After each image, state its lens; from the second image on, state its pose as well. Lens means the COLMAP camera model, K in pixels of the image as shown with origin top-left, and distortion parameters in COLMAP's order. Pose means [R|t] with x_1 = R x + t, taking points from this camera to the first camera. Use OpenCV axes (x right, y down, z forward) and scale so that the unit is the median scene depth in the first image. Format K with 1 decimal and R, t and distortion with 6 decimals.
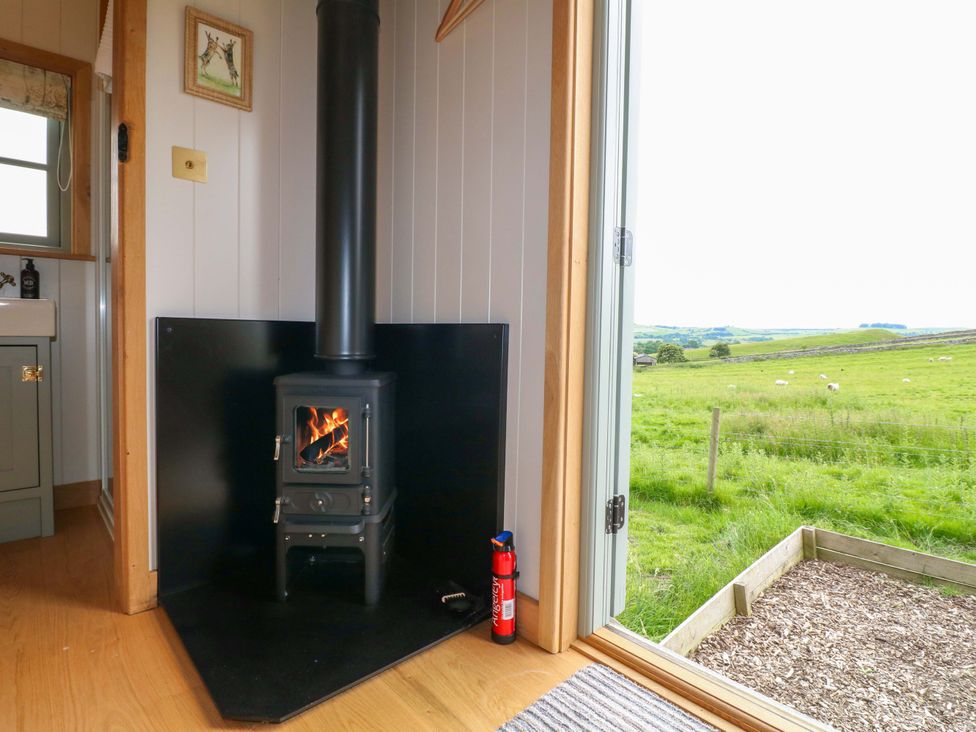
lens RADIAL K [[507.9, 0, 484.7], [0, 507.9, 349.3], [0, 0, 1]] dist [-0.005045, -0.010116]
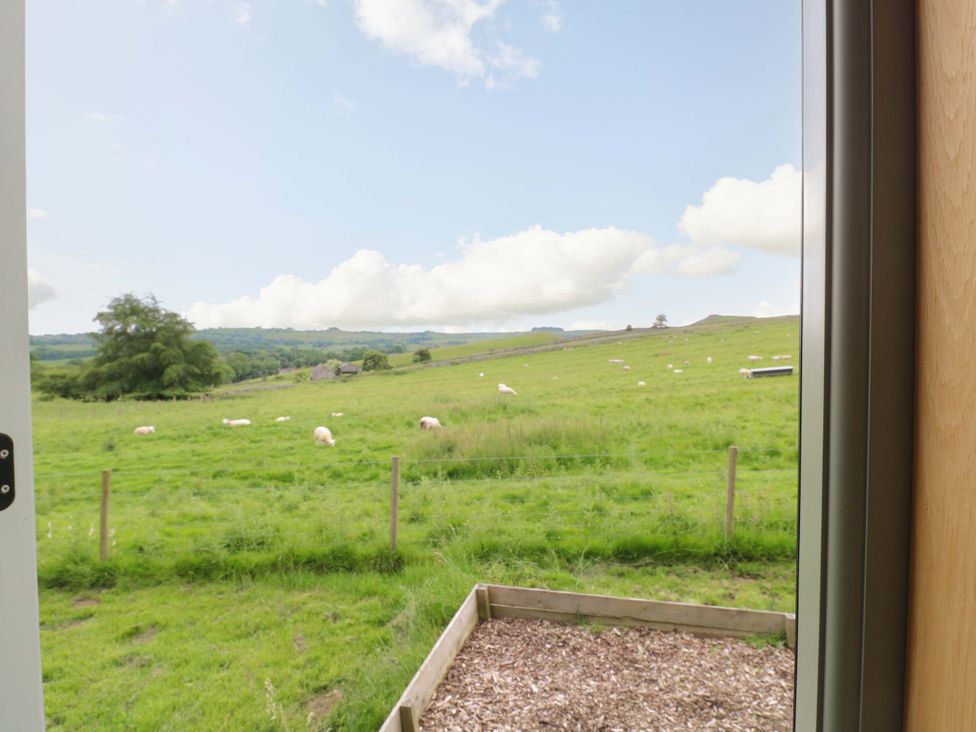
lens RADIAL K [[536.4, 0, 484.8], [0, 536.4, 351.8], [0, 0, 1]] dist [0.004970, -0.010652]
pose [[0.851969, -0.034764, 0.522436, 0.058867], [0.039429, 0.999220, 0.002191, -0.041920], [-0.522105, 0.018732, 0.852676, 0.054896]]
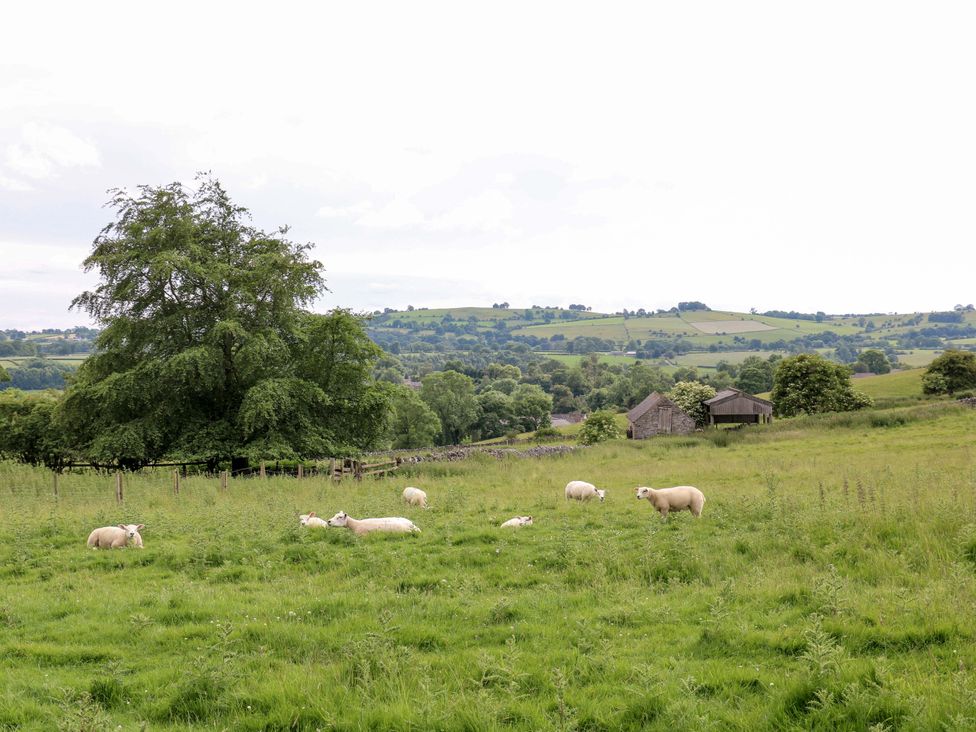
lens RADIAL K [[1527.2, 0, 517.4], [0, 1527.2, 353.0], [0, 0, 1]] dist [0.021977, 0.000000]
pose [[0.986483, -0.029438, 0.161196, 0.227506], [0.033944, 0.999104, -0.025273, 0.064884], [-0.160307, 0.030403, 0.986599, 0.633969]]
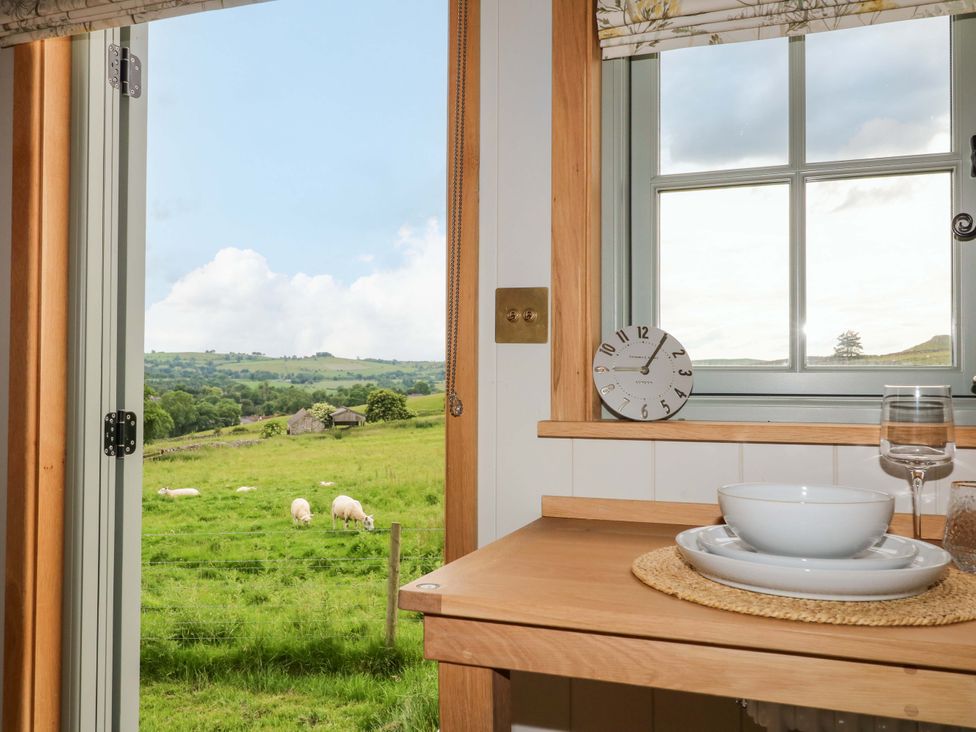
lens RADIAL K [[855.8, 0, 482.4], [0, 855.8, 350.3], [0, 0, 1]] dist [0.017385, 0.008846]
pose [[0.896179, -0.003274, 0.443682, 0.025642], [0.028790, 0.998295, -0.050786, -0.035614], [-0.442759, 0.058286, 0.894744, -0.074826]]
